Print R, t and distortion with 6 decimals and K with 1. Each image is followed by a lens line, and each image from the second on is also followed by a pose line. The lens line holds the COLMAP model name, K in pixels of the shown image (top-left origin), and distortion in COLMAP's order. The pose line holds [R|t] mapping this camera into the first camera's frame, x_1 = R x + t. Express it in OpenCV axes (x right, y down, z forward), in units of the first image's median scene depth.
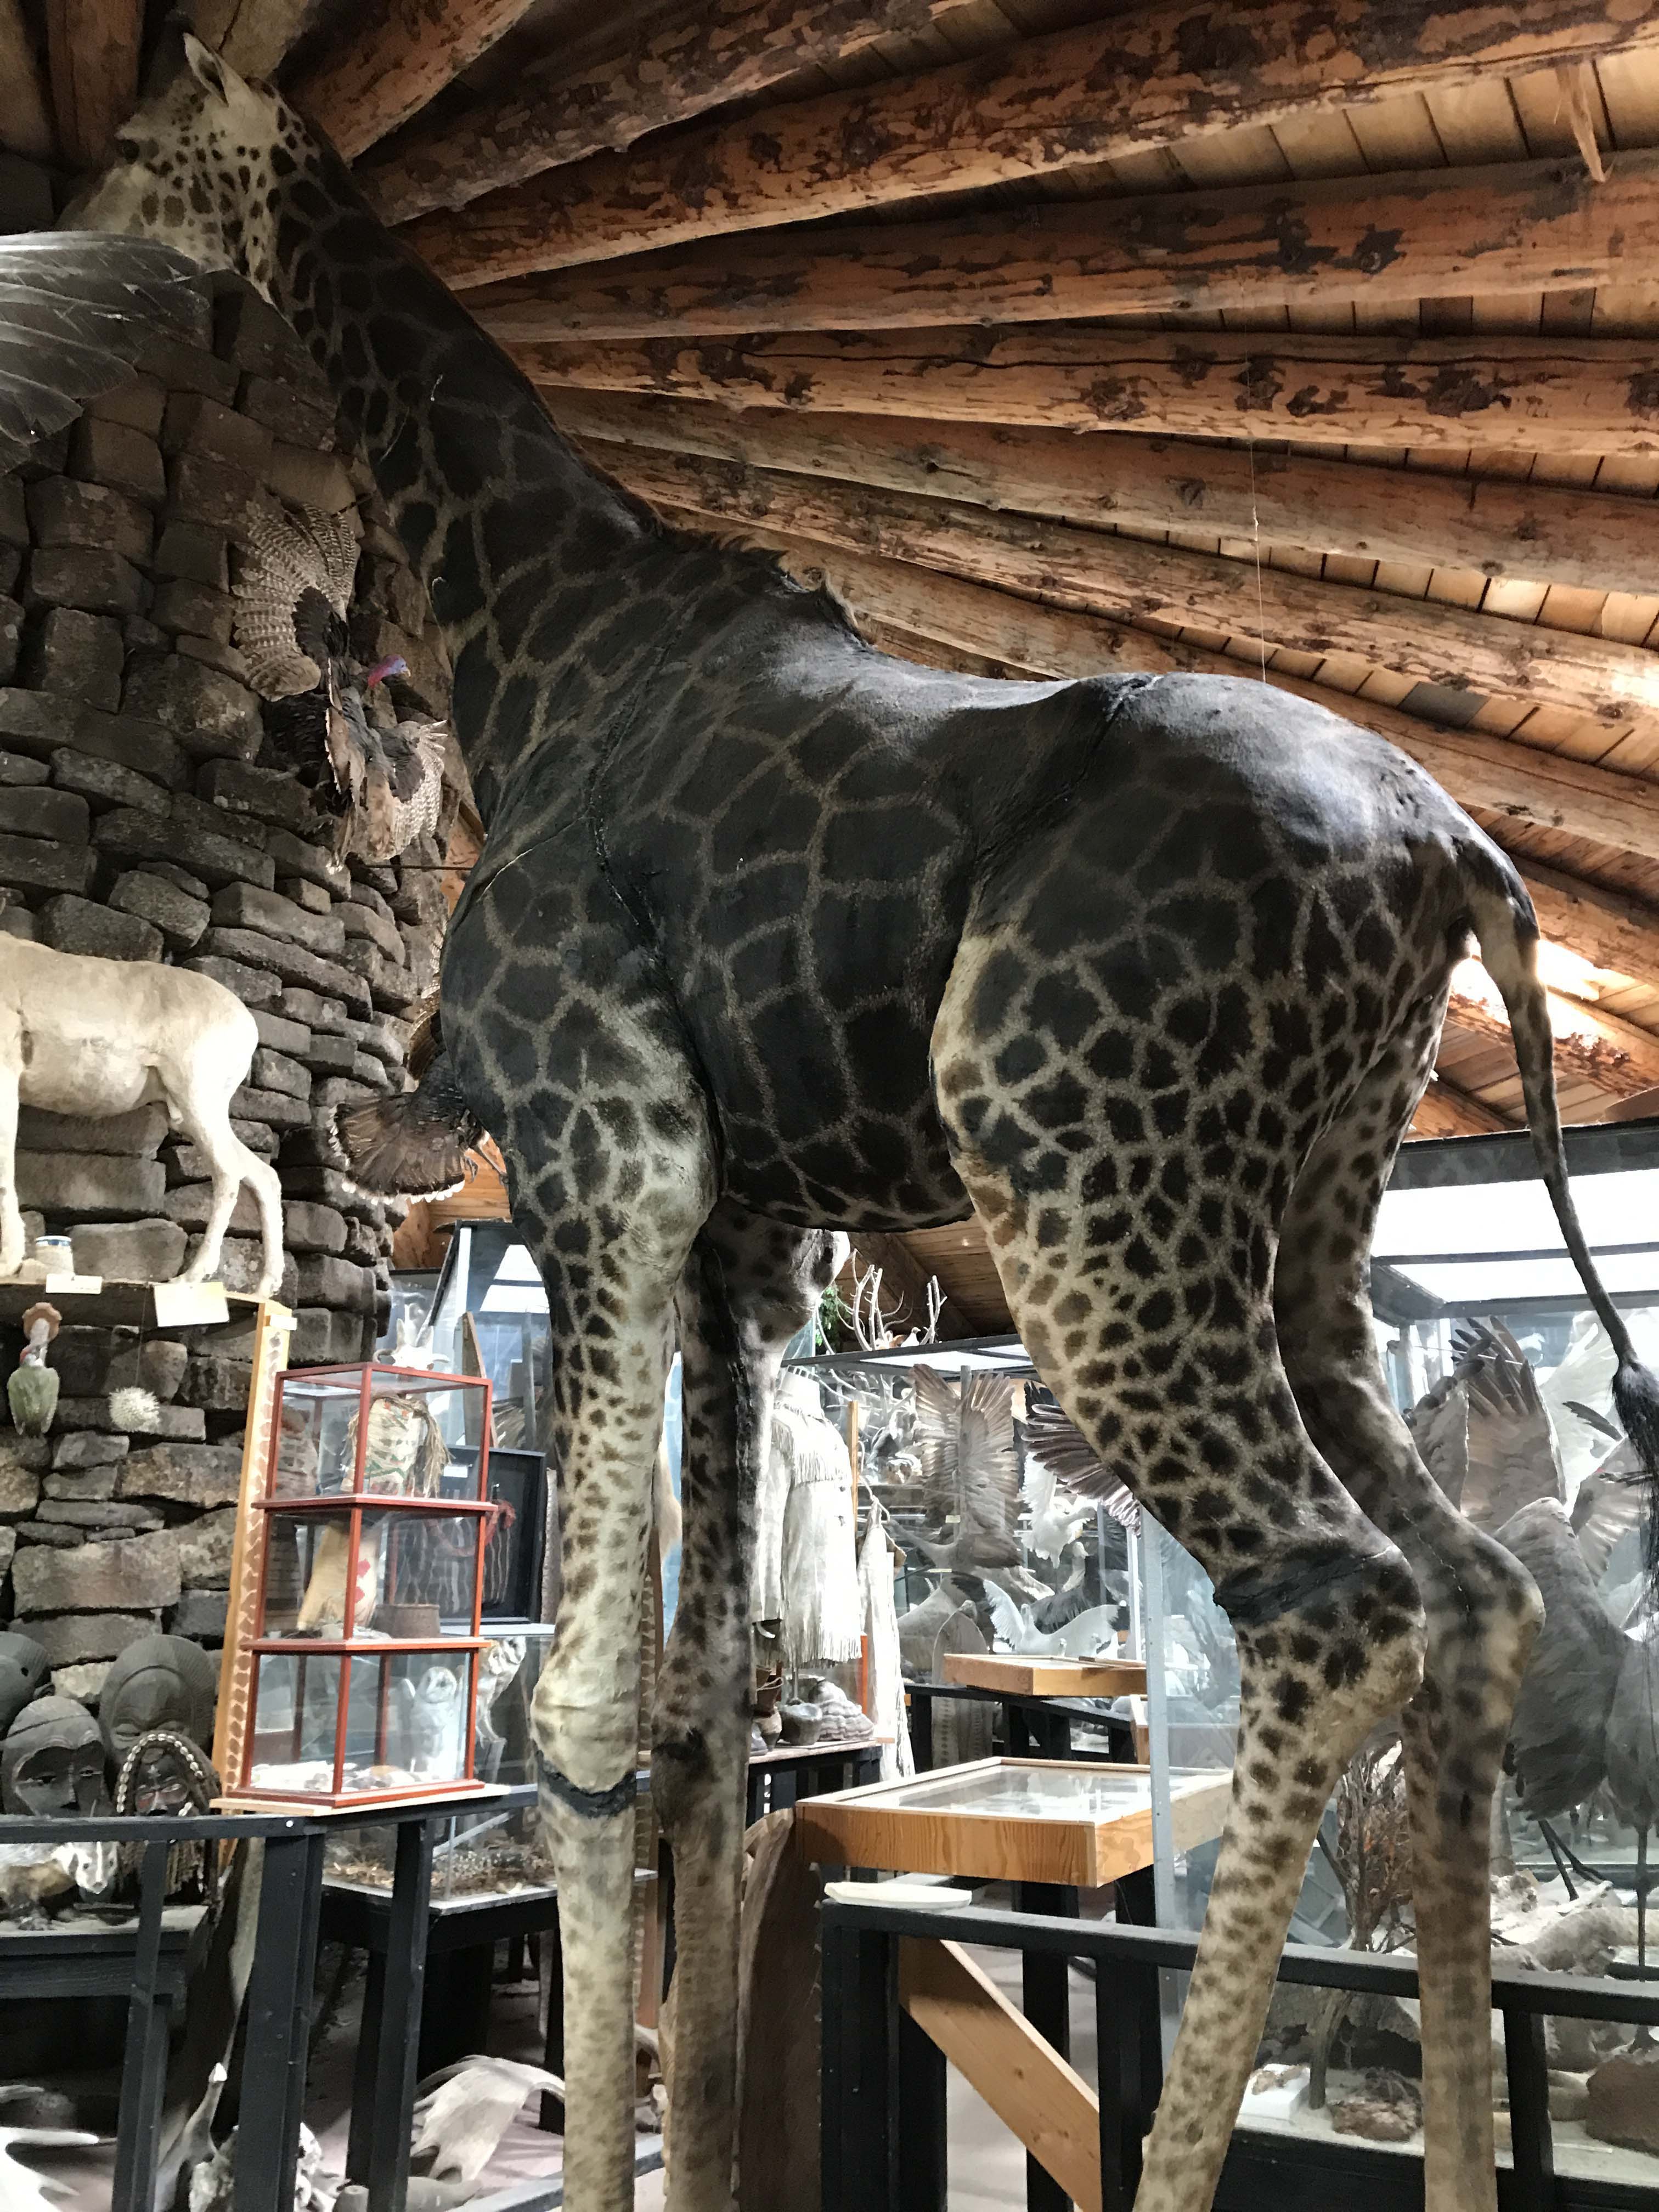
lens RADIAL K [[1797.8, 0, 820.3], [0, 1797.8, 1089.3], [0, 0, 1]] dist [0.031537, -0.023860]
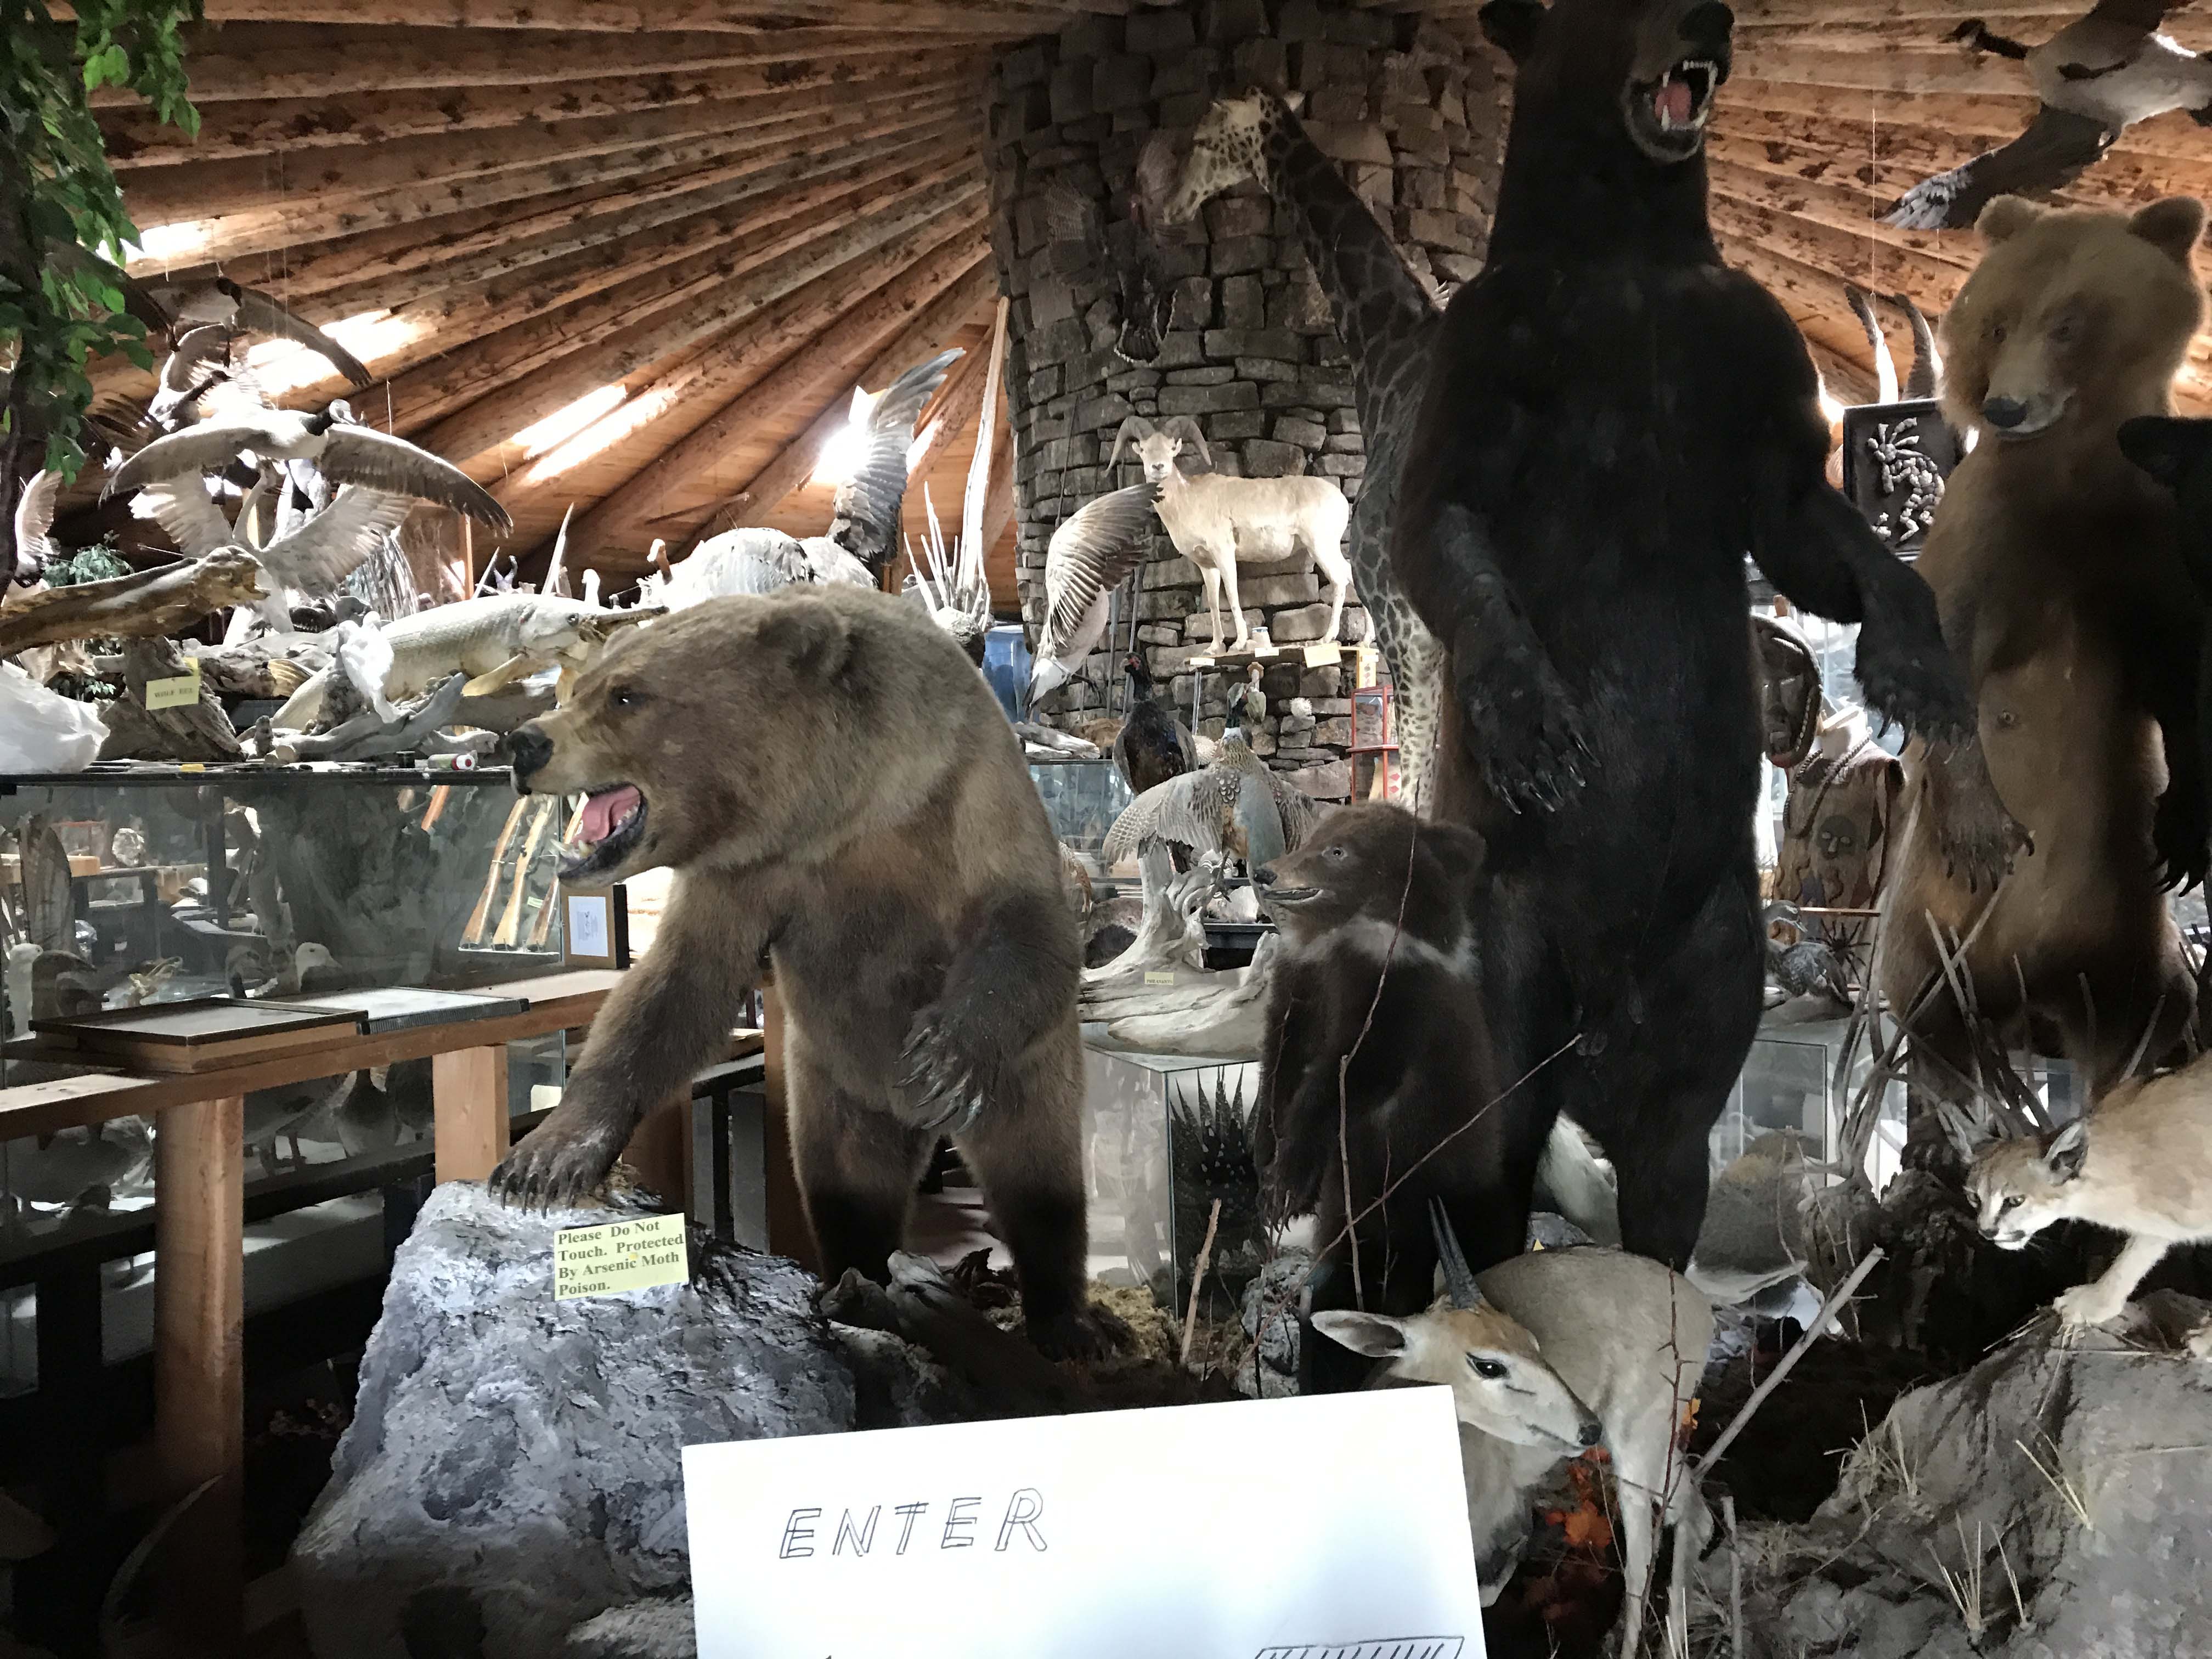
lens RADIAL K [[1797.8, 0, 1092.3], [0, 1797.8, 833.8], [0, 0, 1]] dist [0.031537, -0.023860]
pose [[0.828993, -0.007543, -0.559207, 0.539842], [0.168131, 0.957015, 0.236336, -0.200571], [0.533387, -0.289941, 0.794627, -0.771728]]
